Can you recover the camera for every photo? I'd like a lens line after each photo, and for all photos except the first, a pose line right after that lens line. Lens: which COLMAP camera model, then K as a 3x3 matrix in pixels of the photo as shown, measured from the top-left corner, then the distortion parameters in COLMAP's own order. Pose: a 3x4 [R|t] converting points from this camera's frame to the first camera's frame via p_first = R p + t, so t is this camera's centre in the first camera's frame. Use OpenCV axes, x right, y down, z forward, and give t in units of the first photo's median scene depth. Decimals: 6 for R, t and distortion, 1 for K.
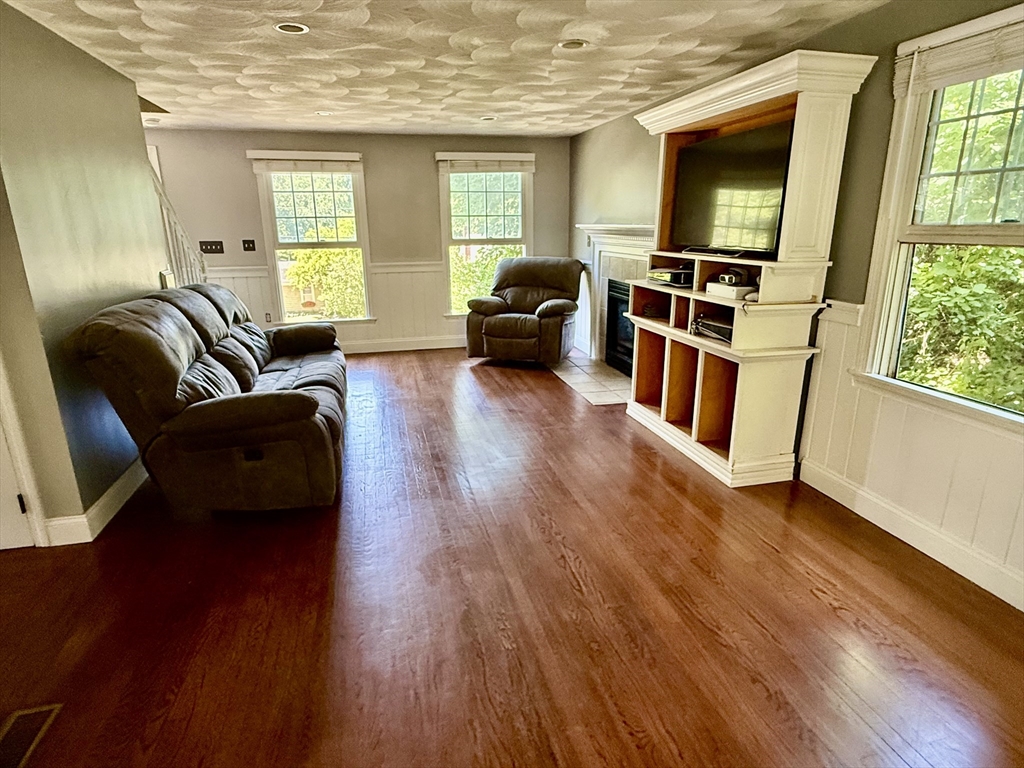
lens RADIAL K [[579.3, 0, 509.8], [0, 579.3, 388.8], [0, 0, 1]] dist [0.008460, -0.002460]
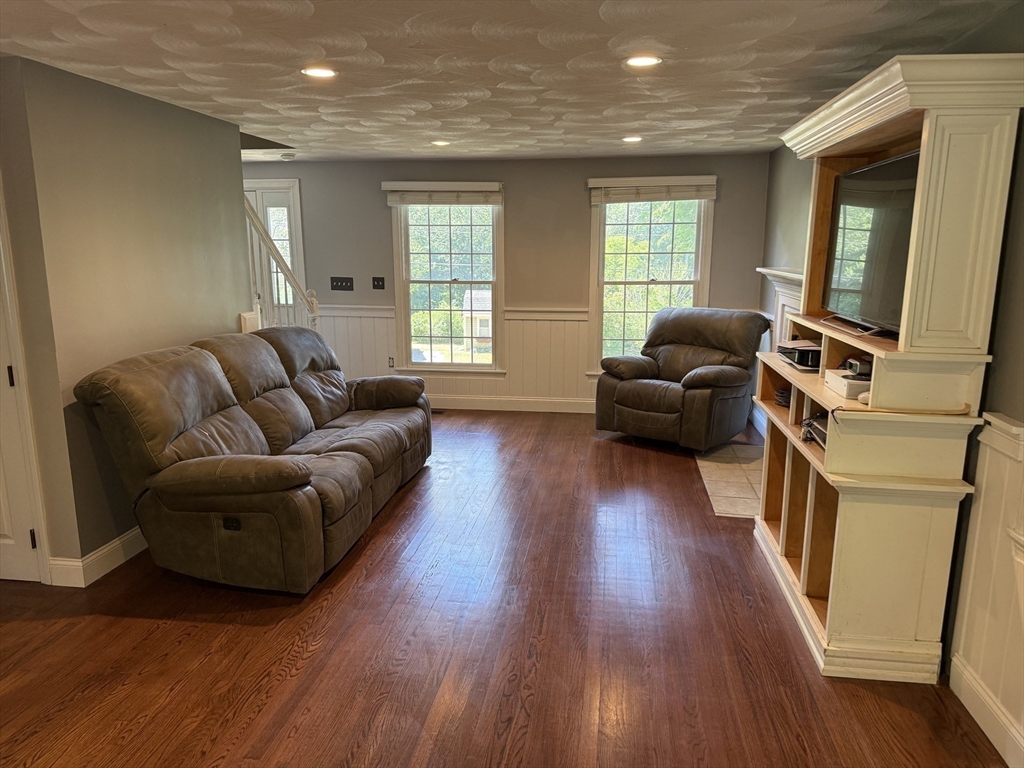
lens RADIAL K [[719.8, 0, 515.3], [0, 719.8, 390.2], [0, 0, 1]] dist [0.035707, -0.028389]
pose [[0.930933, 0.083295, -0.355563, 0.219402], [-0.111513, 0.991975, -0.059580, -0.046016], [0.347747, 0.095115, 0.932752, 0.041505]]
